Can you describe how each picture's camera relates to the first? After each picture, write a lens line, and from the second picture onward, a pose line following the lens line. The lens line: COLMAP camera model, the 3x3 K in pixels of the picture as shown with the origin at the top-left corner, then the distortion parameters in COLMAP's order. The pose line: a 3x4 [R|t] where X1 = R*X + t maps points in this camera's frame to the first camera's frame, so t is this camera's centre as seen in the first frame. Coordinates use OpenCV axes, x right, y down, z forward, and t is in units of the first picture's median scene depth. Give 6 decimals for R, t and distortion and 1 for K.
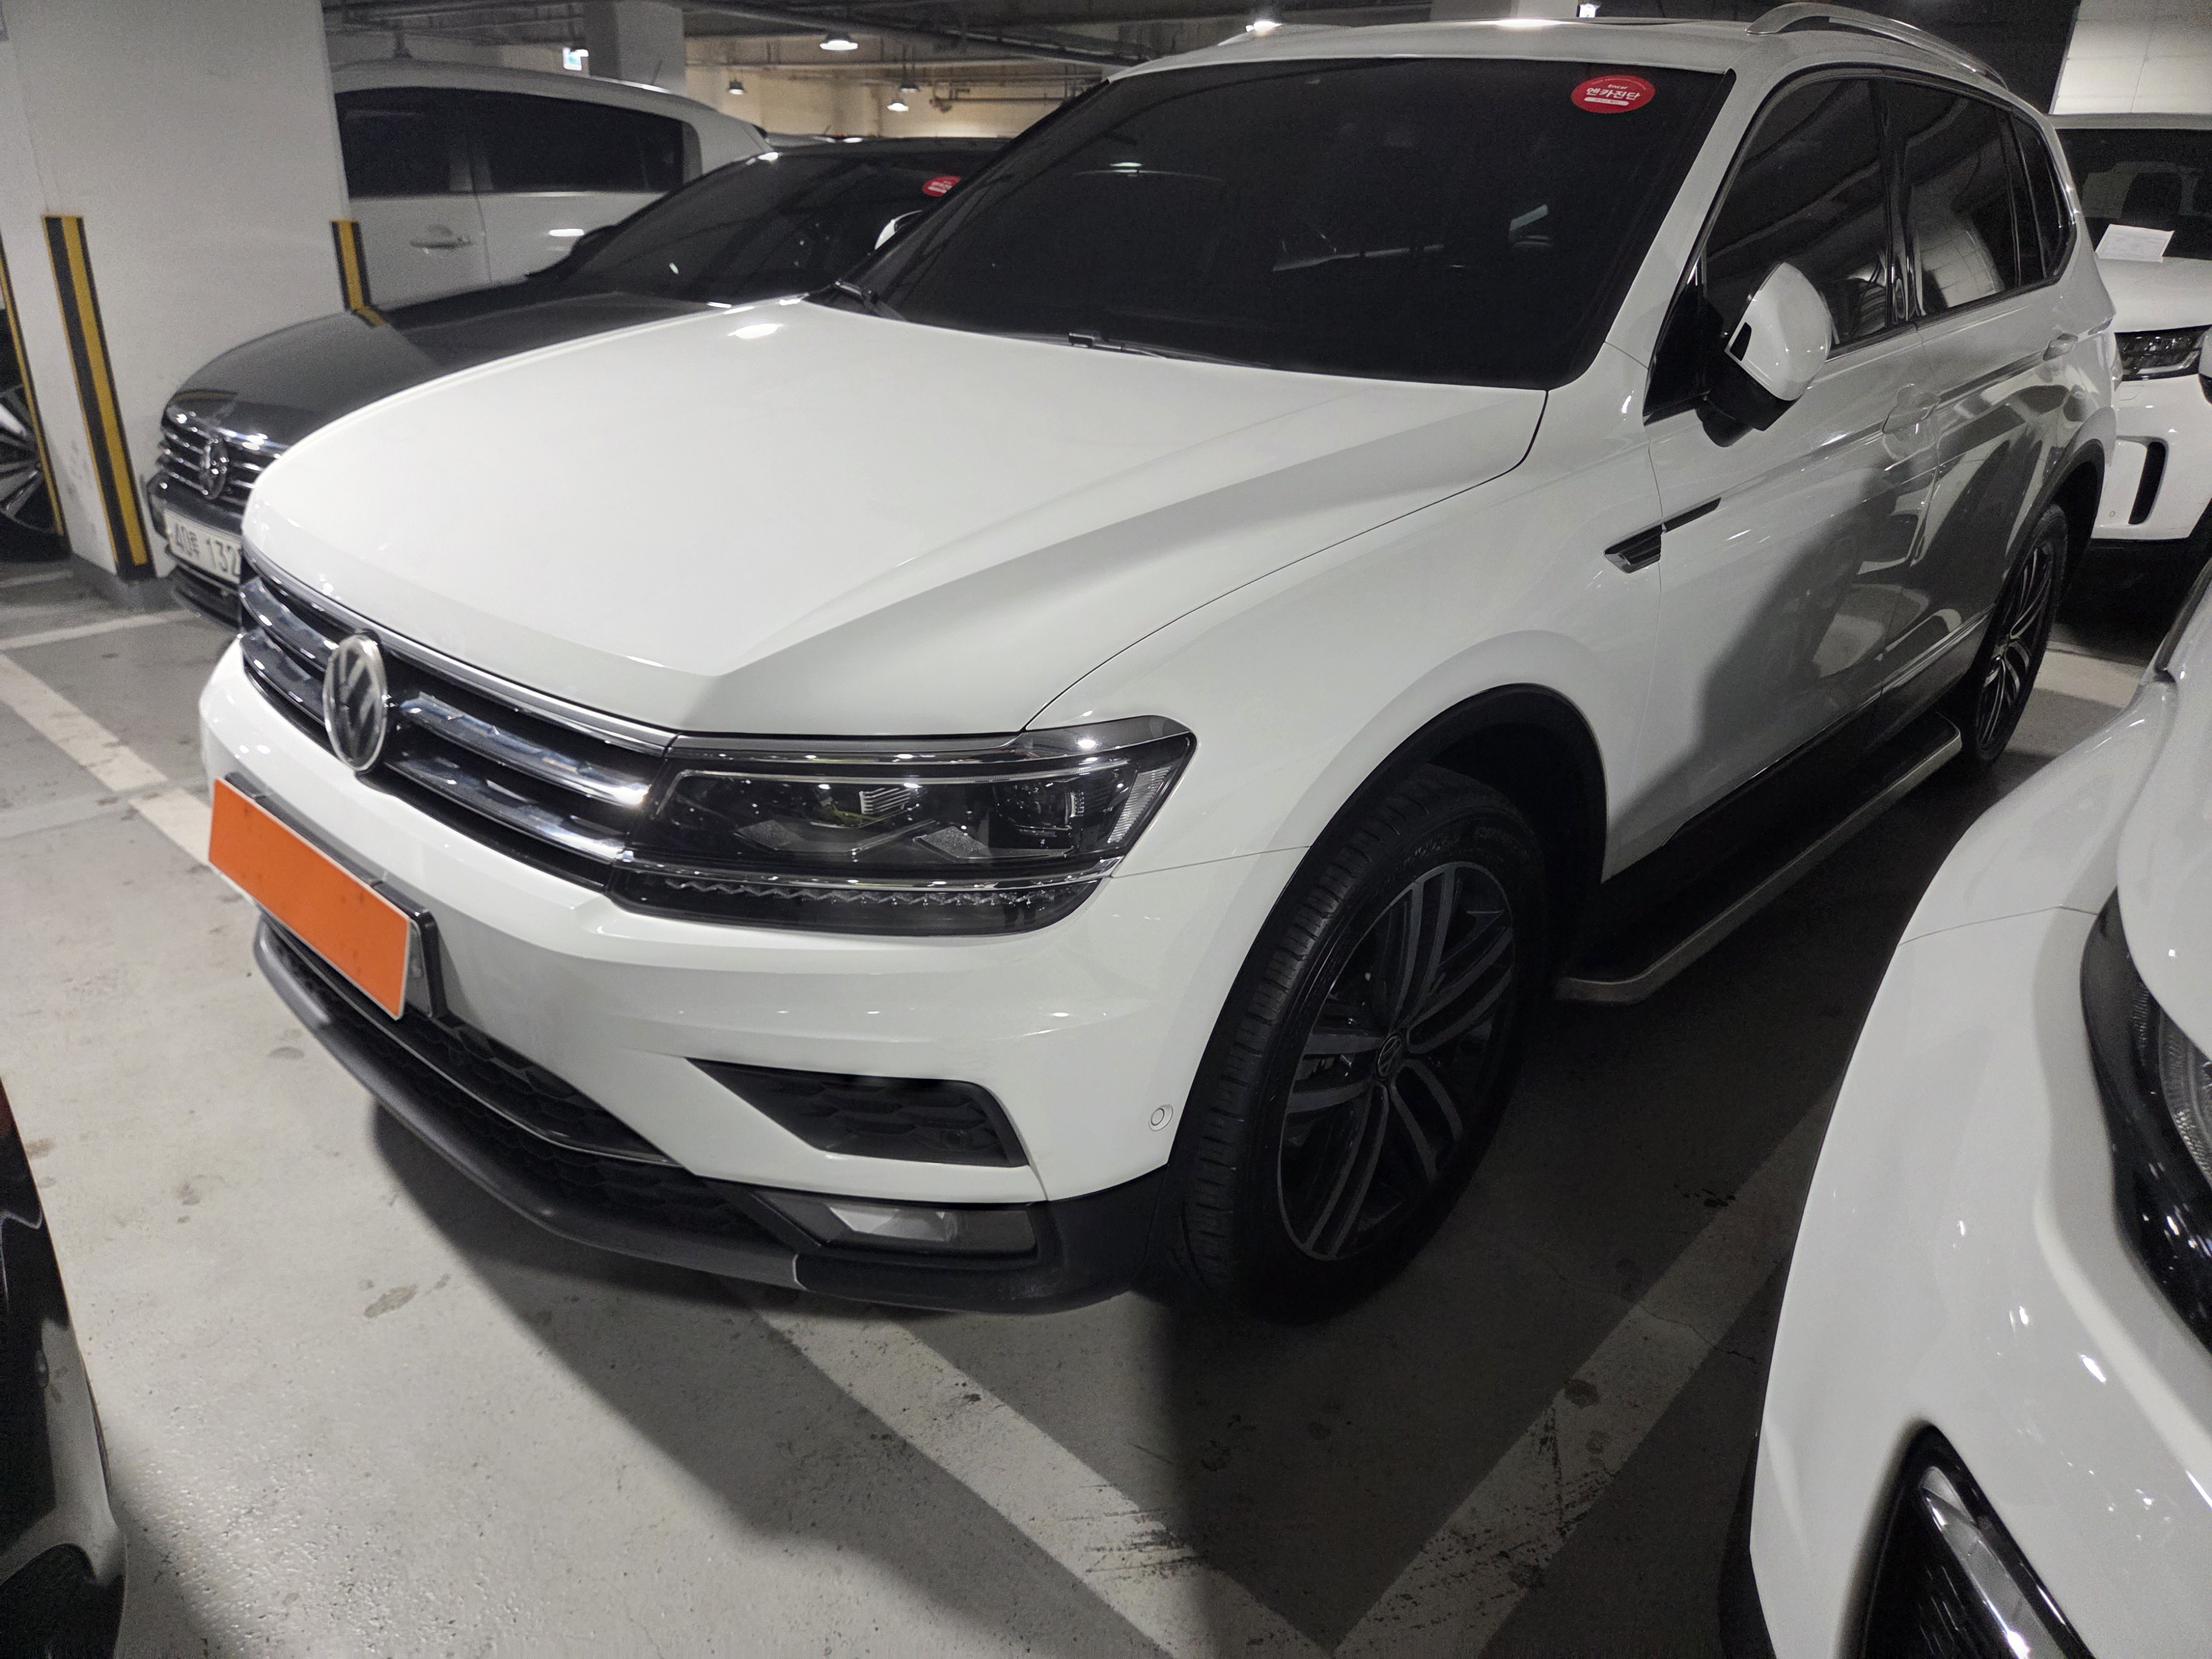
lens RADIAL K [[1504.8, 0, 1099.5], [0, 1504.8, 829.3], [0, 0, 1]] dist [0.057511, -0.057387]
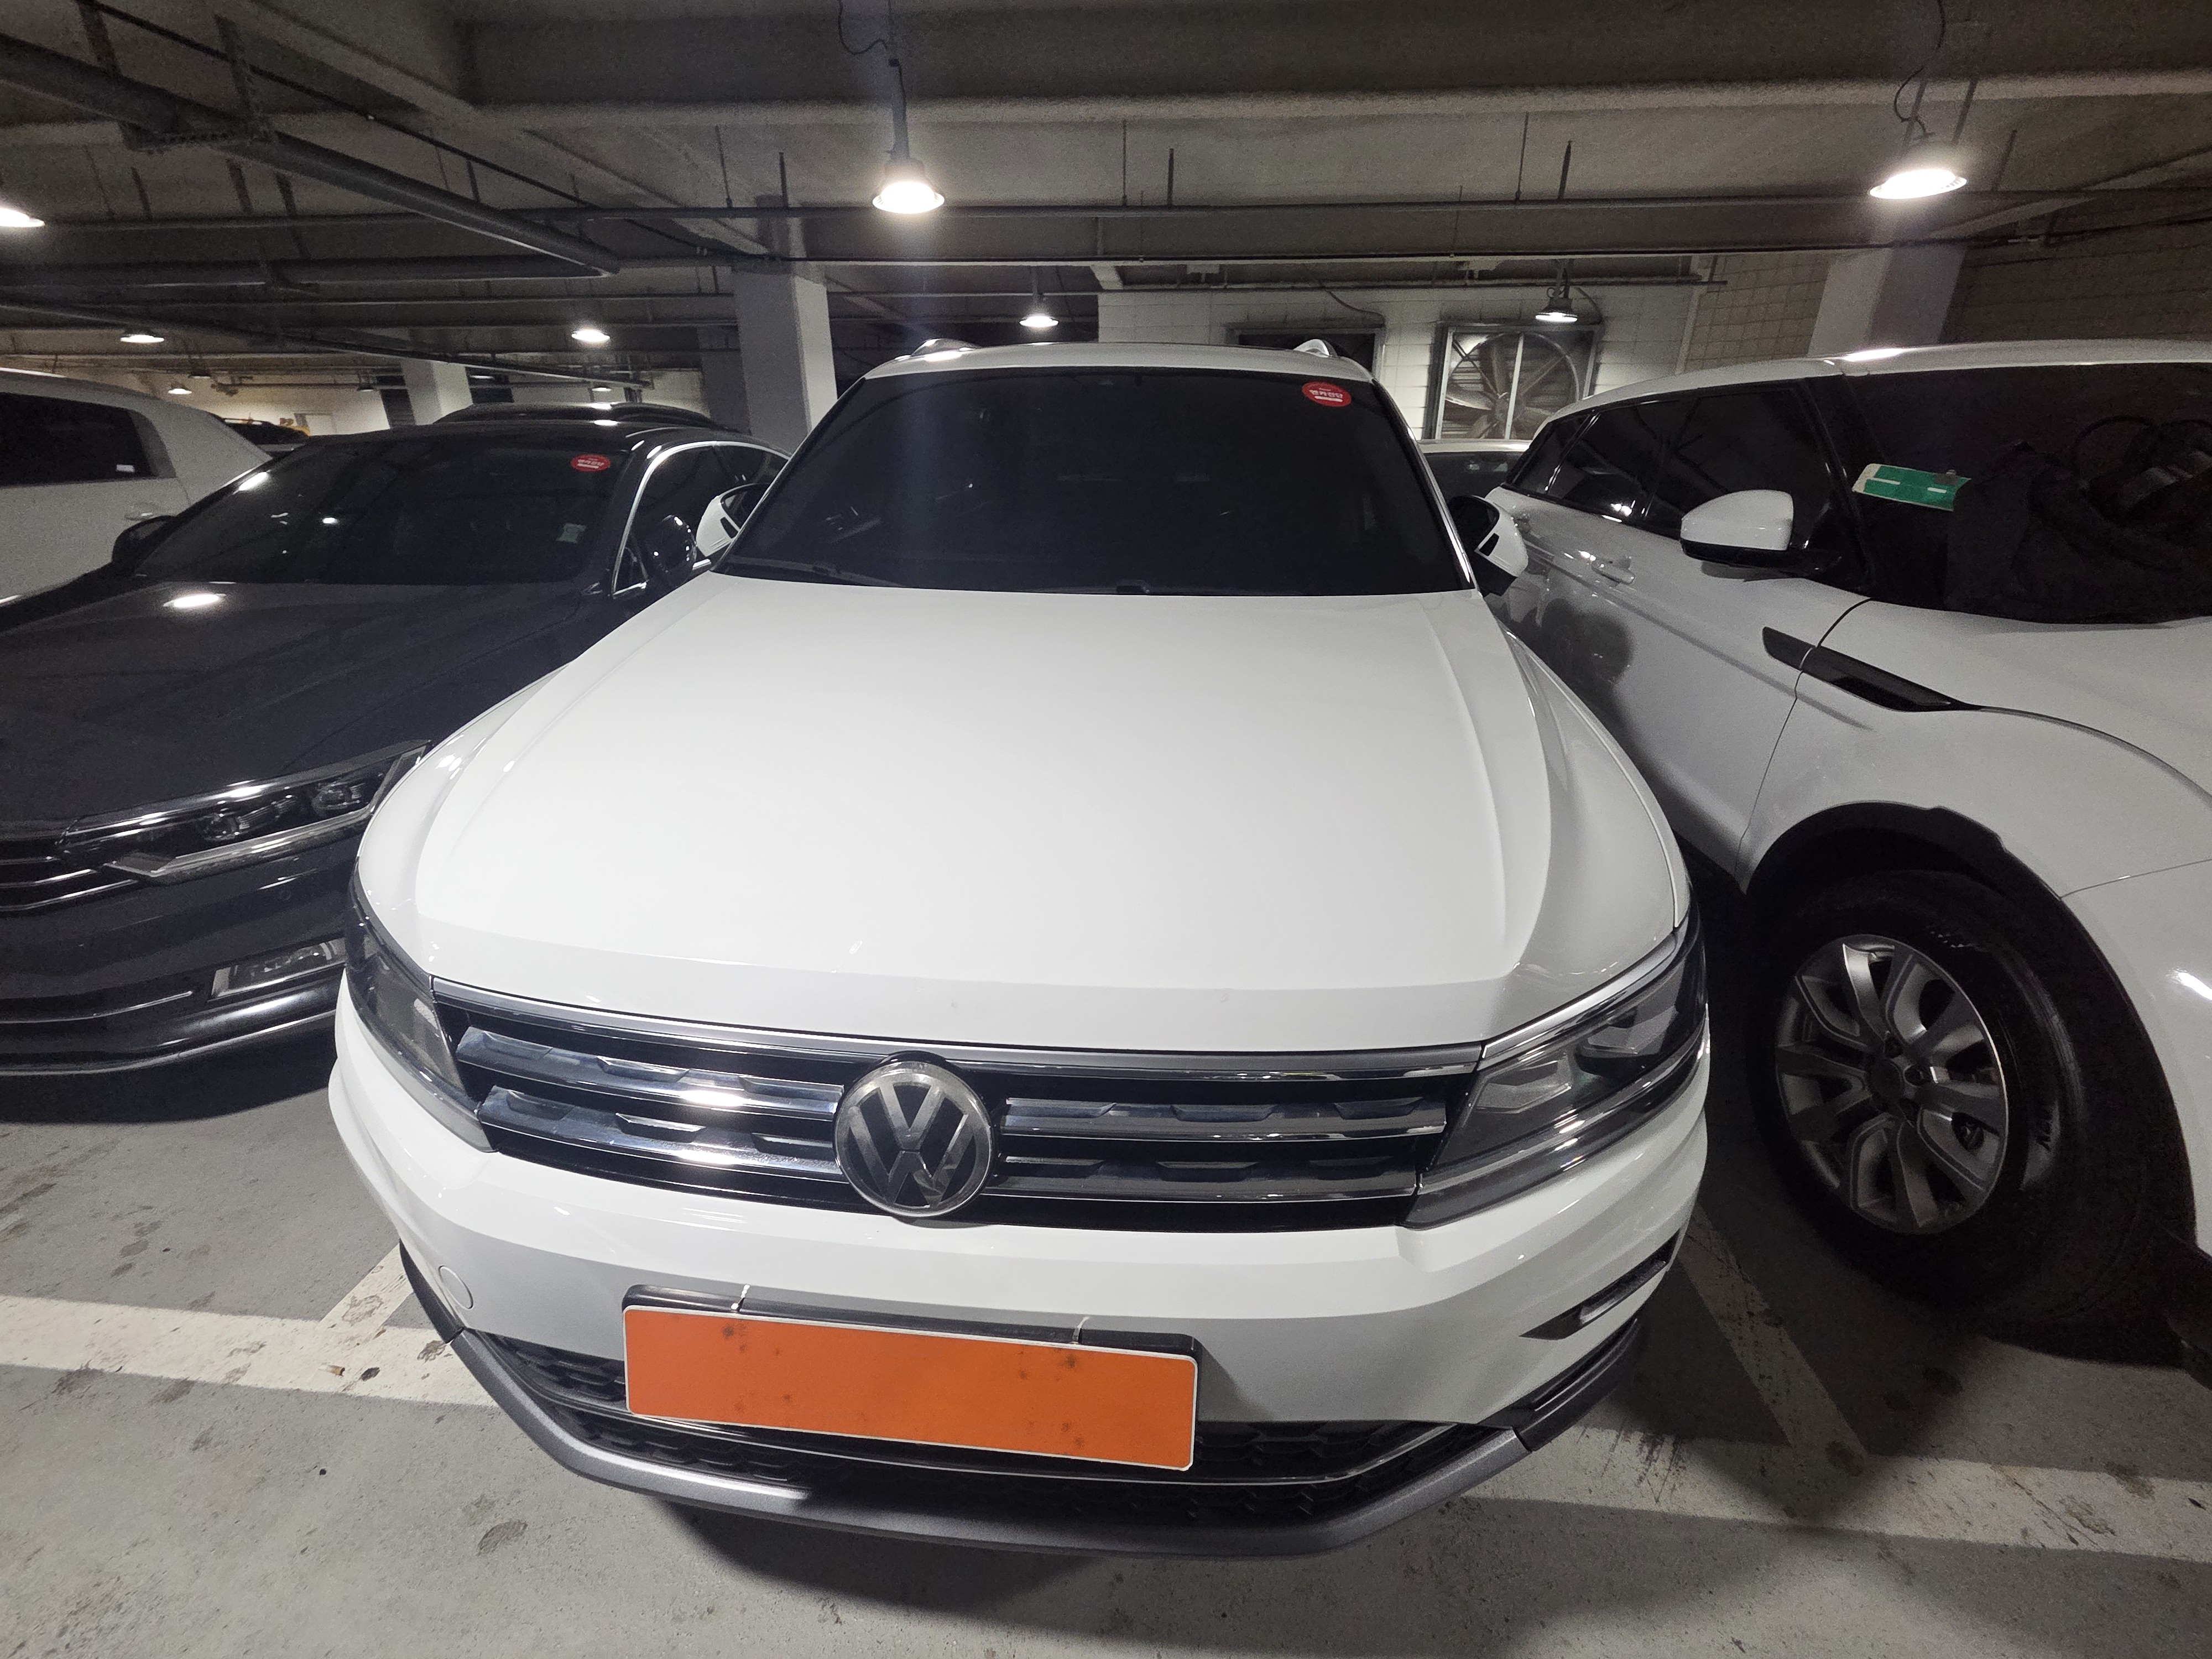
lens RADIAL K [[918.0, 0, 1103.7], [0, 918.0, 822.0], [0, 0, 1]] dist [-0.002376, 0.001492]
pose [[0.787702, -0.263249, 0.556979, -0.598407], [0.264711, 0.961017, 0.079847, -0.246245], [-0.556286, 0.084543, 0.826679, 0.483505]]
